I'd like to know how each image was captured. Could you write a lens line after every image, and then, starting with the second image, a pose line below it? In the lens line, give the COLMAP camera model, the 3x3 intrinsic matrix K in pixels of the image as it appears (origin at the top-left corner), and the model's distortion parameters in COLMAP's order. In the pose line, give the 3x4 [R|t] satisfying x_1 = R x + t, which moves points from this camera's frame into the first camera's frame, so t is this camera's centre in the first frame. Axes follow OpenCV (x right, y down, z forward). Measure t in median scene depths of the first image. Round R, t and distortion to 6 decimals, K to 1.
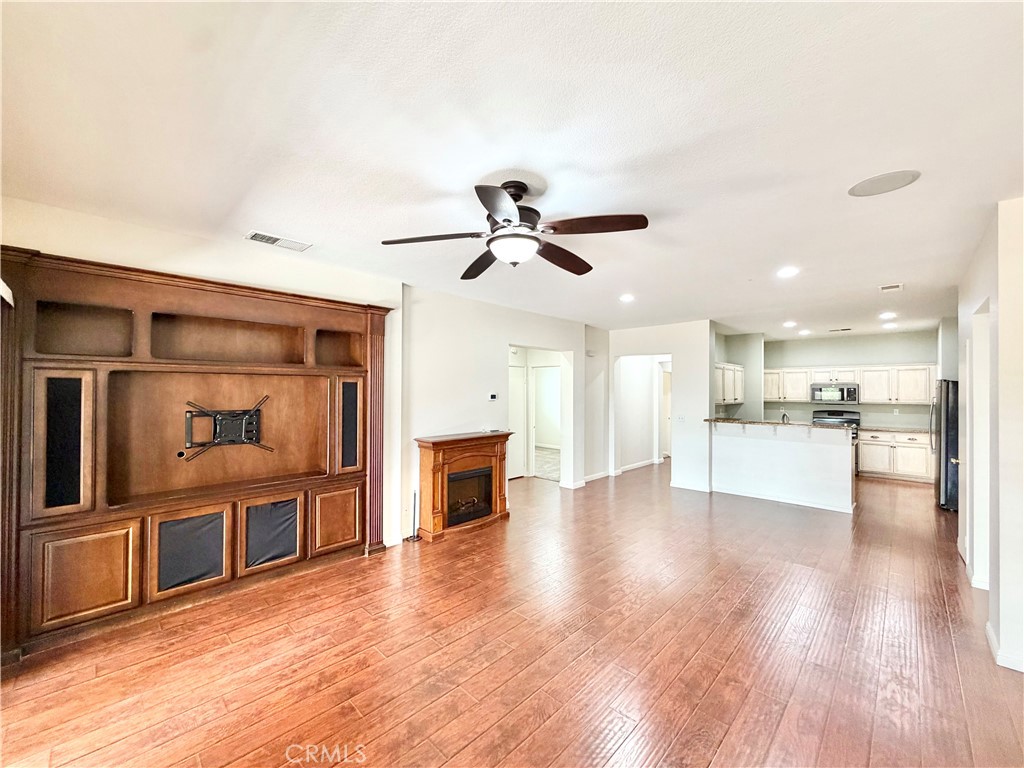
lens RADIAL K [[415.4, 0, 513.8], [0, 415.4, 386.7], [0, 0, 1]] dist [-0.000913, 0.000023]
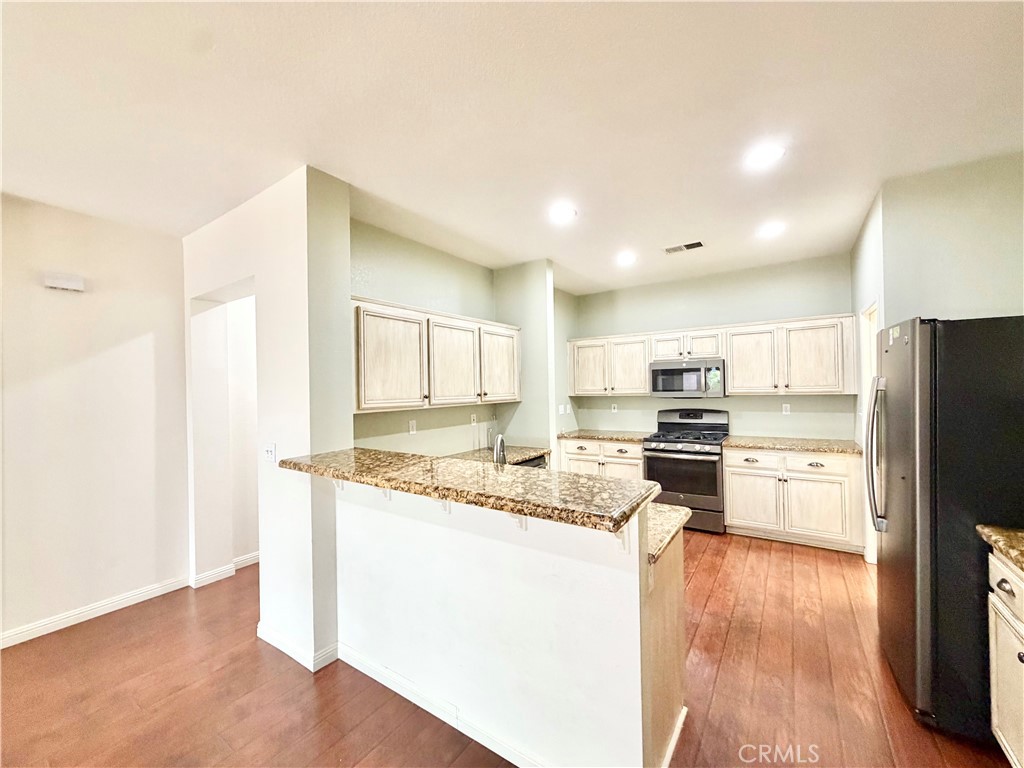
lens RADIAL K [[415.4, 0, 509.6], [0, 415.4, 386.1], [0, 0, 1]] dist [-0.000913, 0.000023]
pose [[0.986643, -0.021182, 0.161514, 0.483495], [0.020597, 0.999774, 0.005299, 0.020147], [-0.161590, -0.001902, 0.986856, 0.529619]]
